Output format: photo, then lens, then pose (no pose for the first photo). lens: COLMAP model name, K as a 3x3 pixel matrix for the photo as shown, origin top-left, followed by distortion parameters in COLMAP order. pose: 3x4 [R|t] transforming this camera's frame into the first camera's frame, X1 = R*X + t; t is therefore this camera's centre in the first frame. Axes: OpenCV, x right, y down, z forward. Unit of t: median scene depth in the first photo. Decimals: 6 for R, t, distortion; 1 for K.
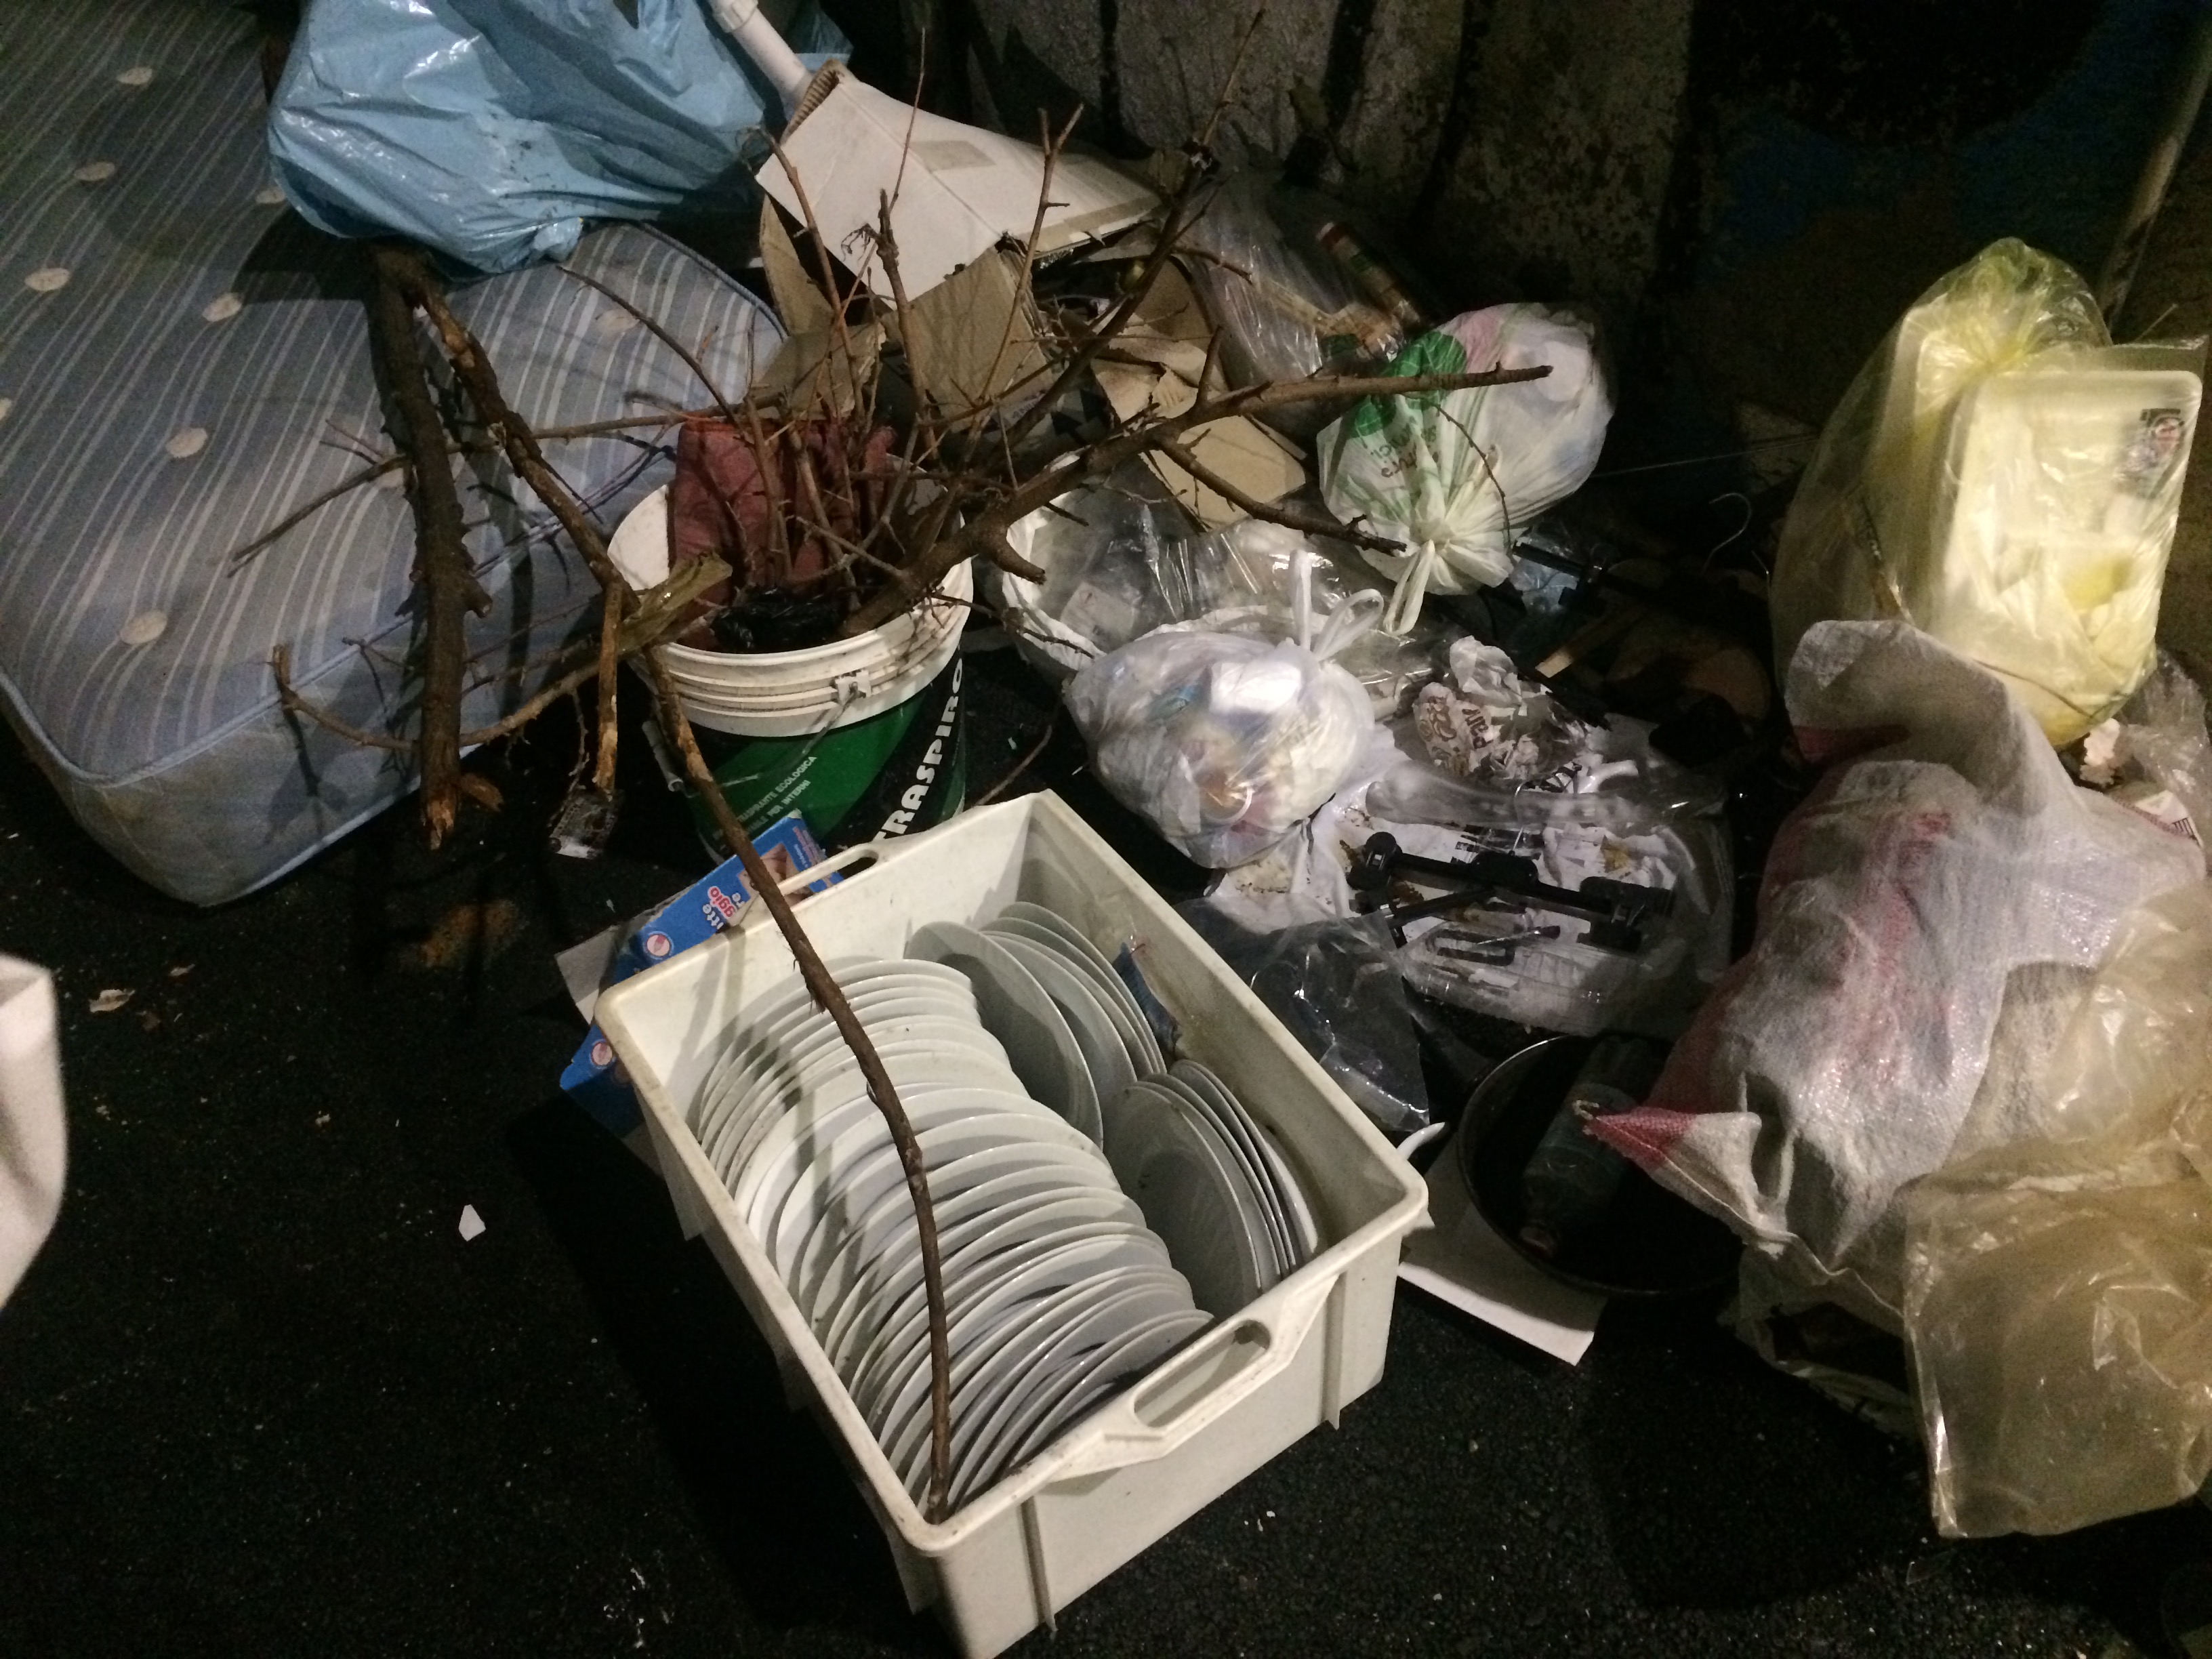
lens RADIAL K [[1923.3, 0, 1102.7], [0, 1923.3, 833.2], [0, 0, 1]] dist [0.037452, -0.071932]
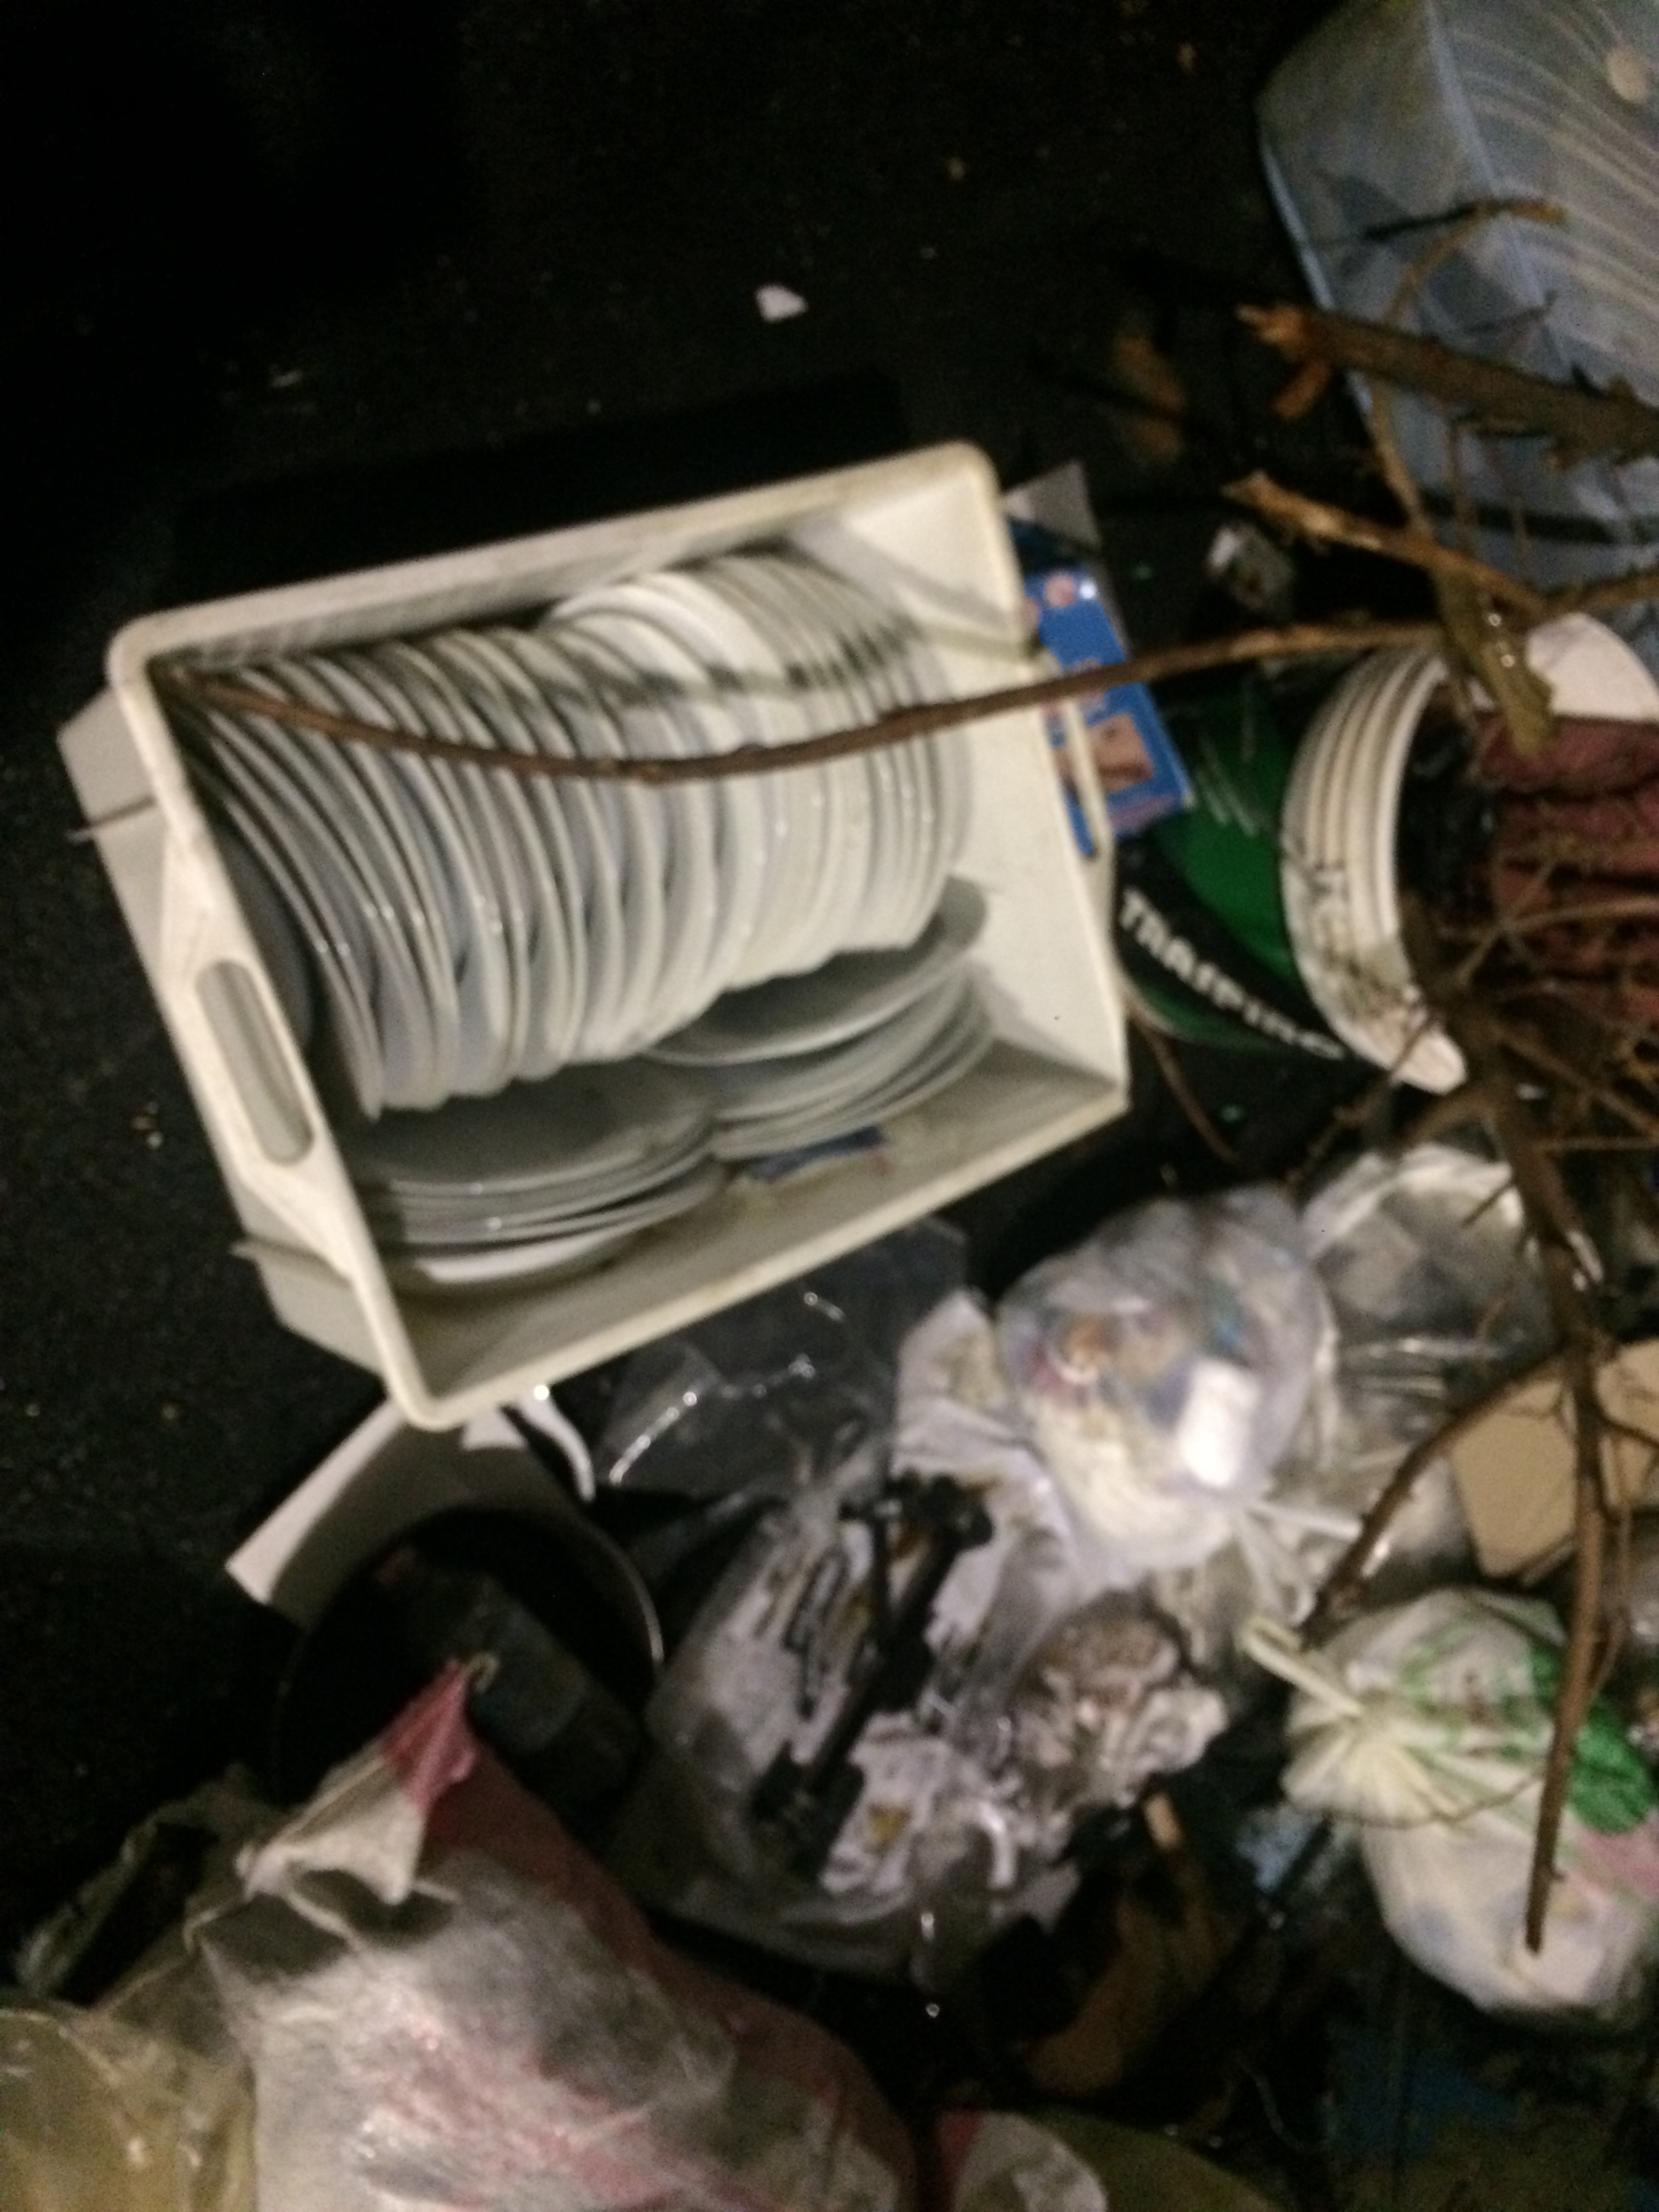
lens RADIAL K [[1923.3, 0, 833.2], [0, 1923.3, 1111.6], [0, 0, 1]] dist [0.037452, -0.071932]
pose [[-0.247834, 0.967394, -0.052222, 0.037877], [-0.947828, -0.230960, 0.219728, -0.072046], [0.200502, 0.103954, 0.974162, 0.218957]]
